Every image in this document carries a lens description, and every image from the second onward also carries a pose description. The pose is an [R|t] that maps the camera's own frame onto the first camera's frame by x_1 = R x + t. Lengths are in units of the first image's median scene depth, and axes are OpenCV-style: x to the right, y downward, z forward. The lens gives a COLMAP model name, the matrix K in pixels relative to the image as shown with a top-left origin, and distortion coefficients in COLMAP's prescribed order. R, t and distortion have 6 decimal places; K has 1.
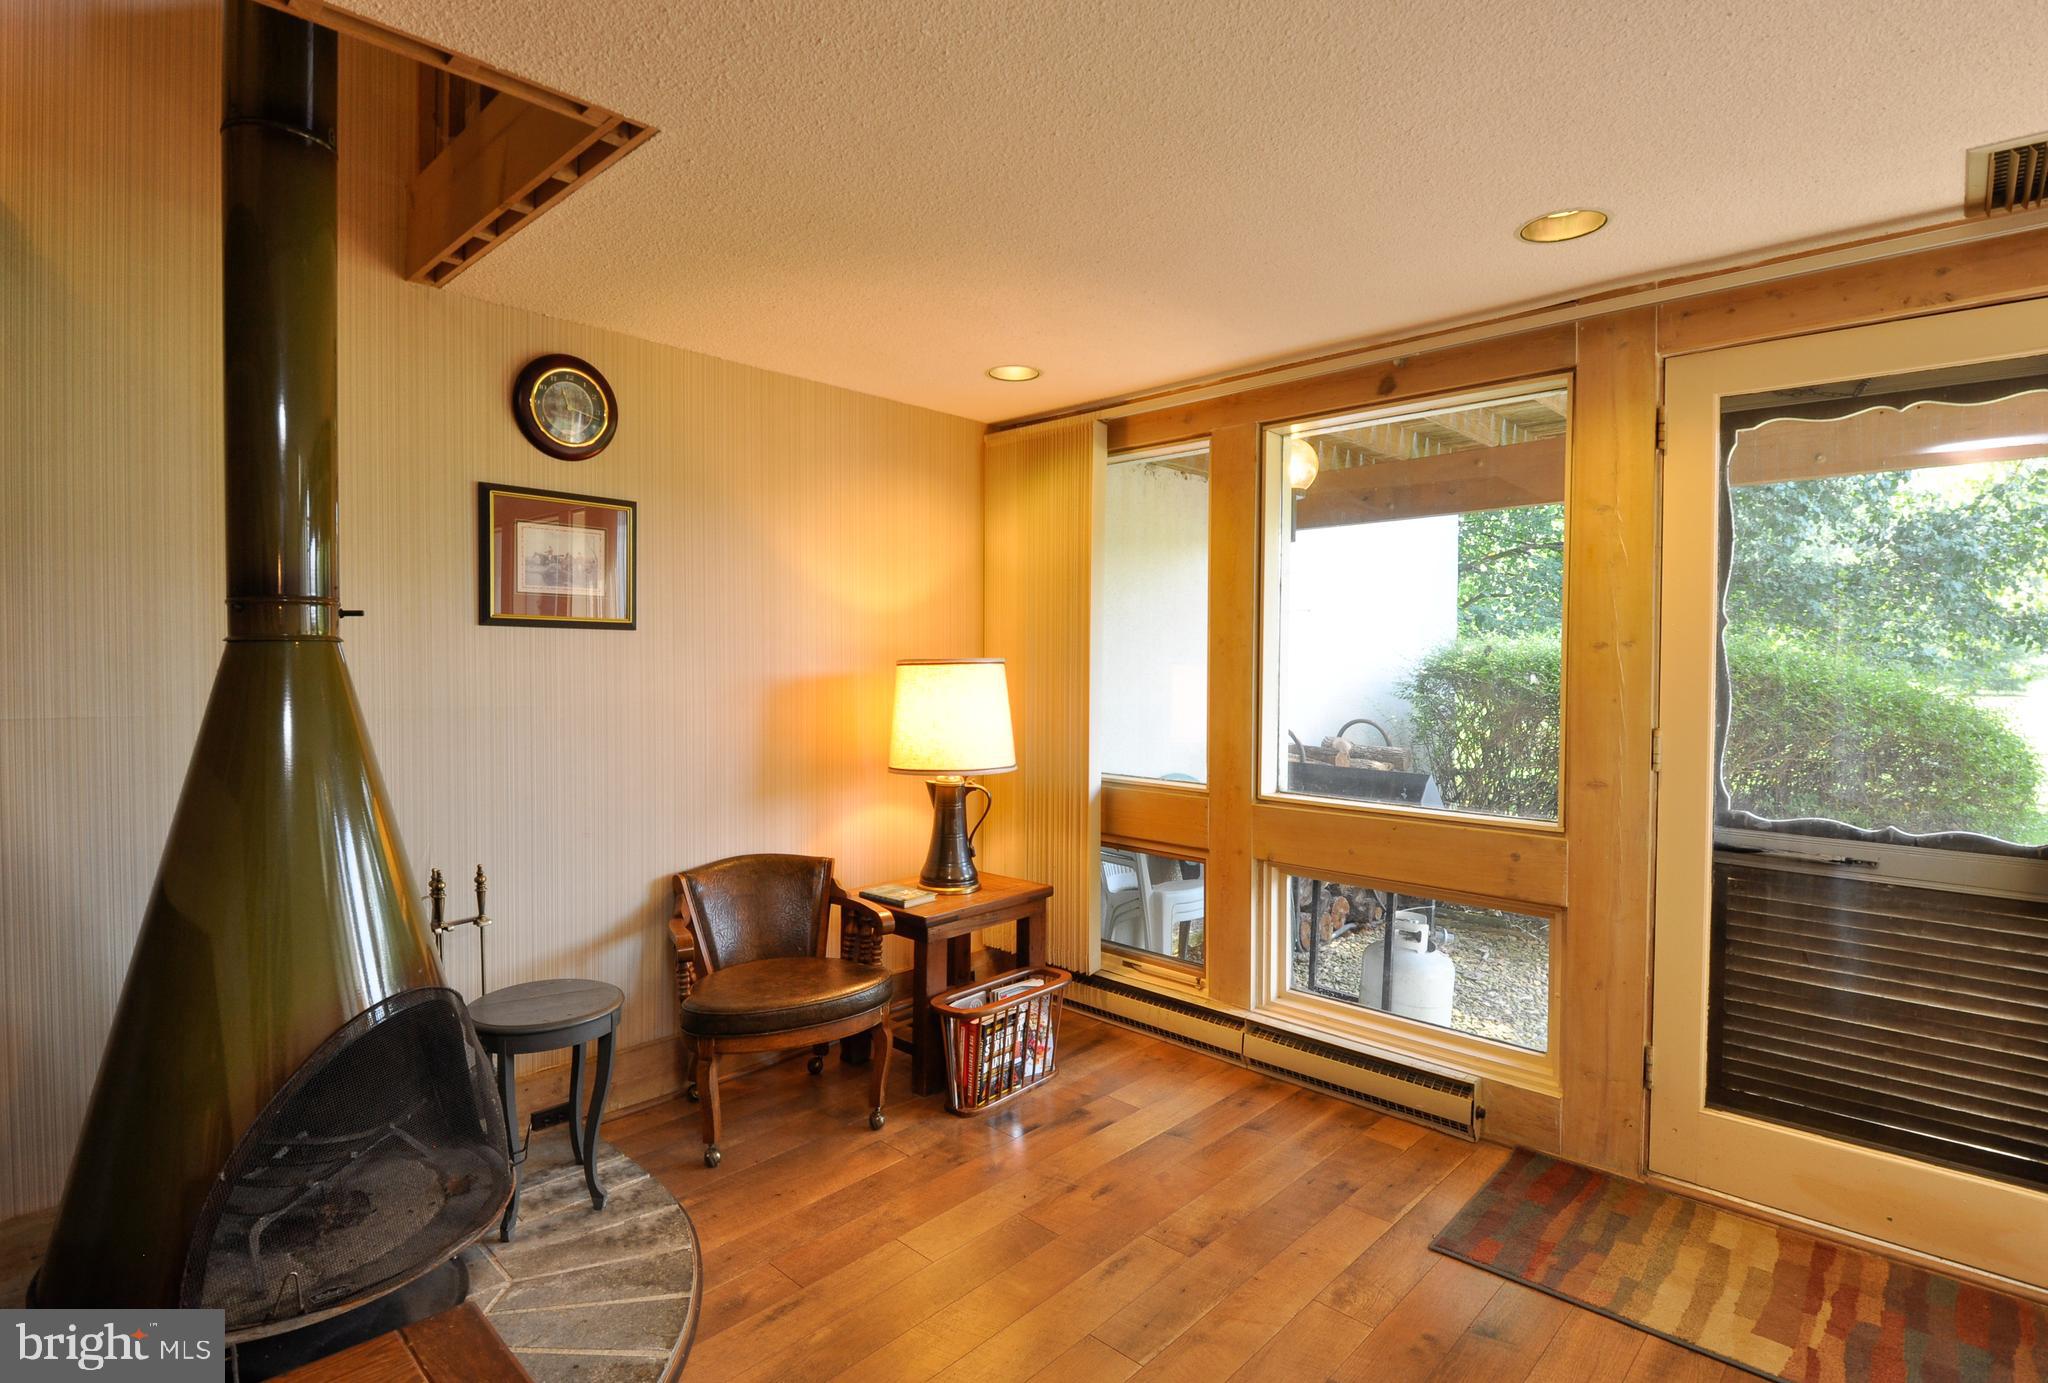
lens RADIAL K [[998.2, 0, 1020.5], [0, 998.2, 673.2], [0, 0, 1]] dist [0.015082, -0.014095]
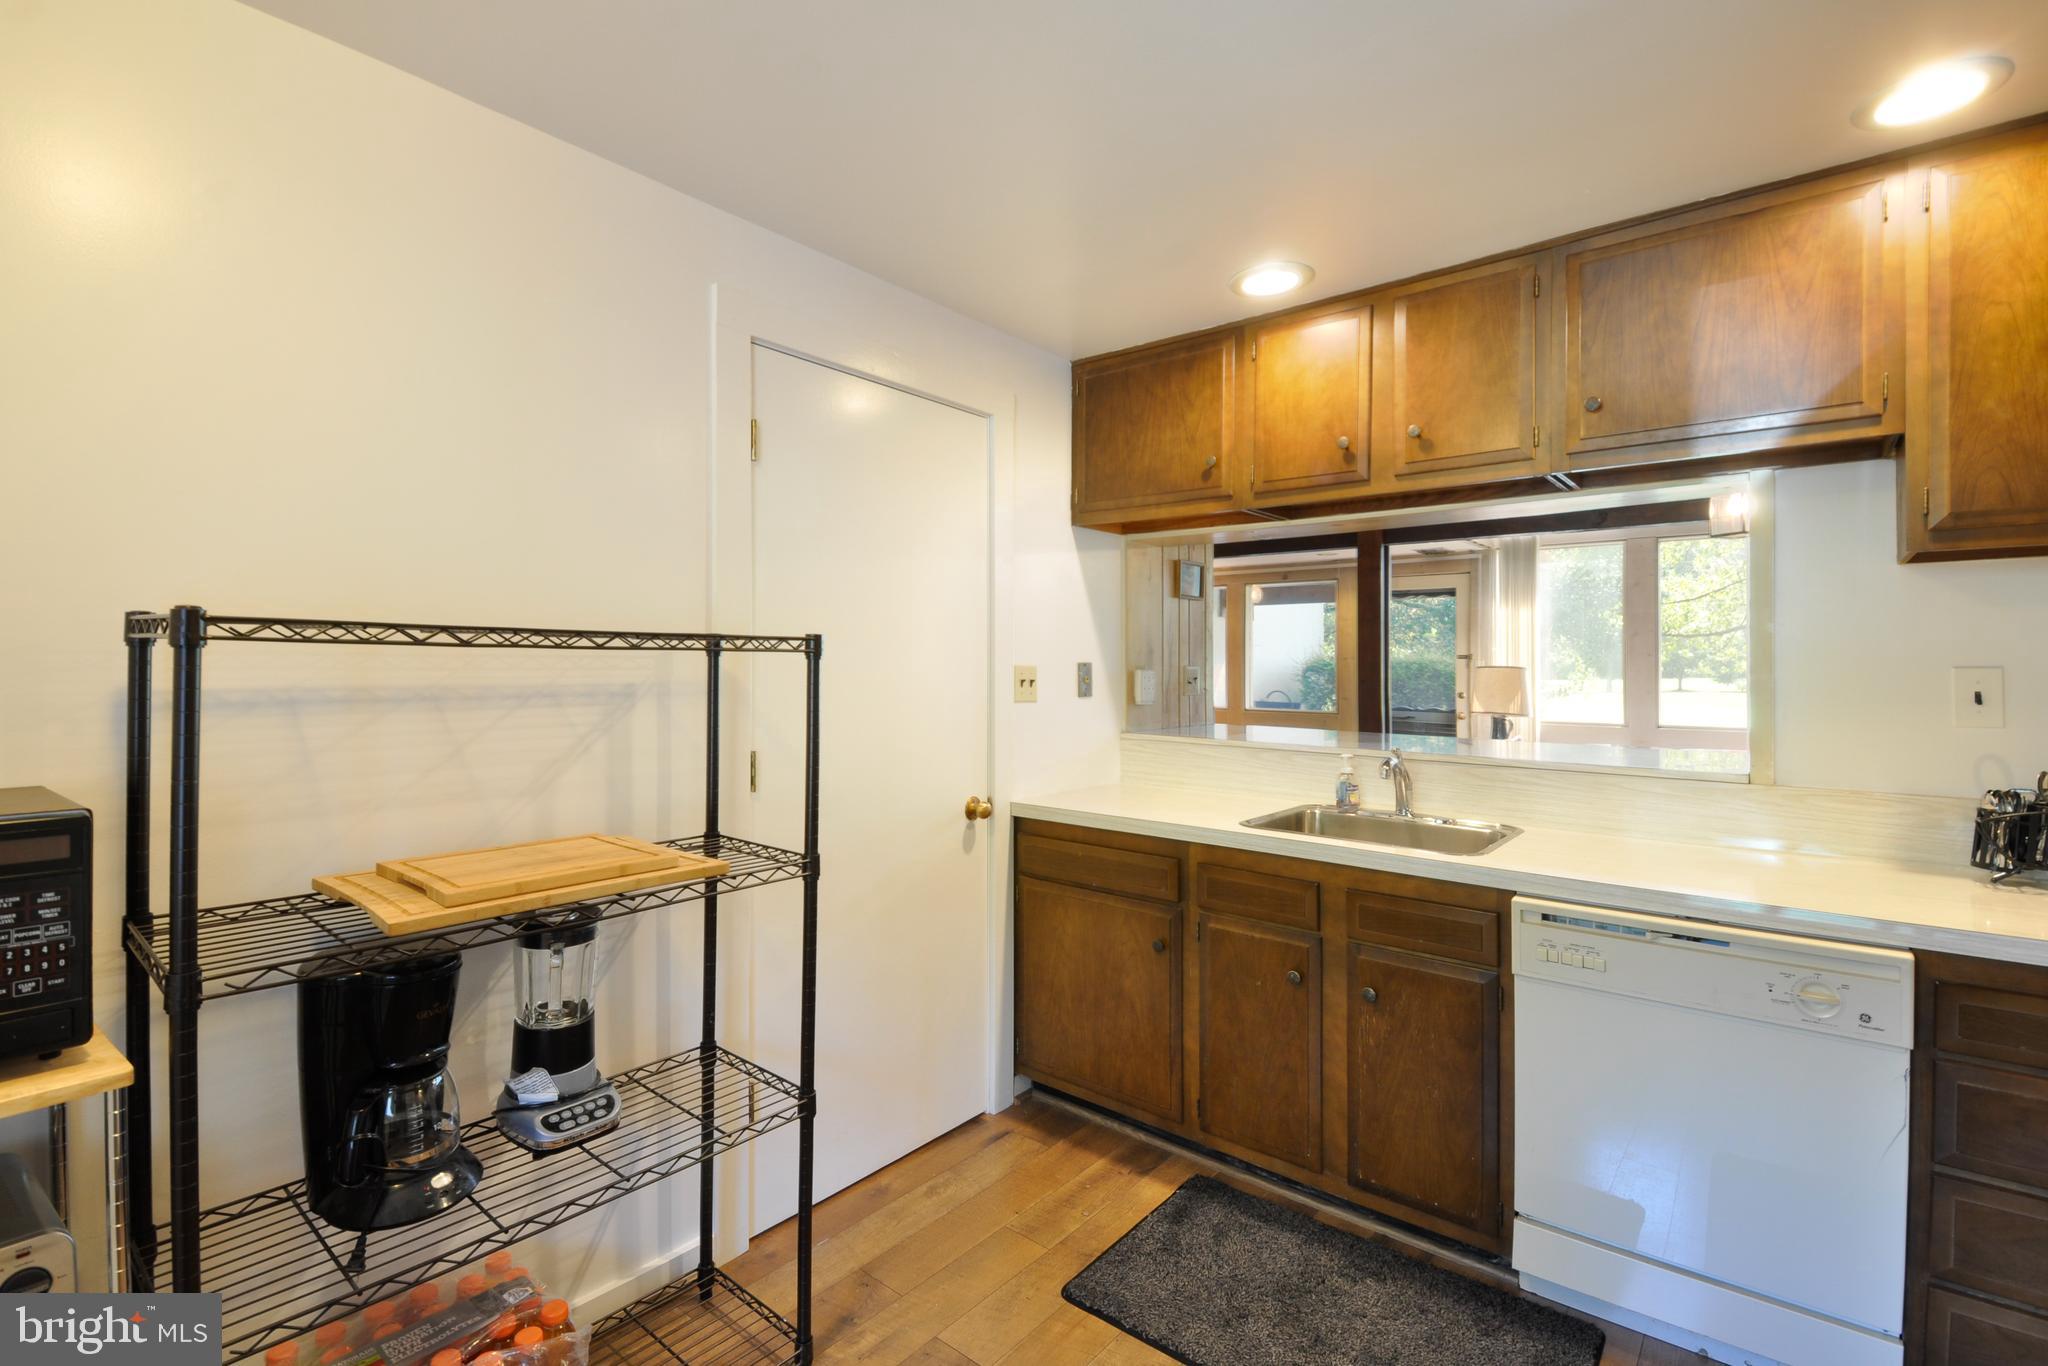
lens RADIAL K [[904.5, 0, 1019.7], [0, 904.5, 685.1], [0, 0, 1]] dist [0.000602, -0.011559]
pose [[0.997912, -0.000454, 0.064587, -0.705377], [-0.000113, 0.999962, 0.008772, 0.033029], [-0.064588, -0.008761, 0.997874, -1.903966]]
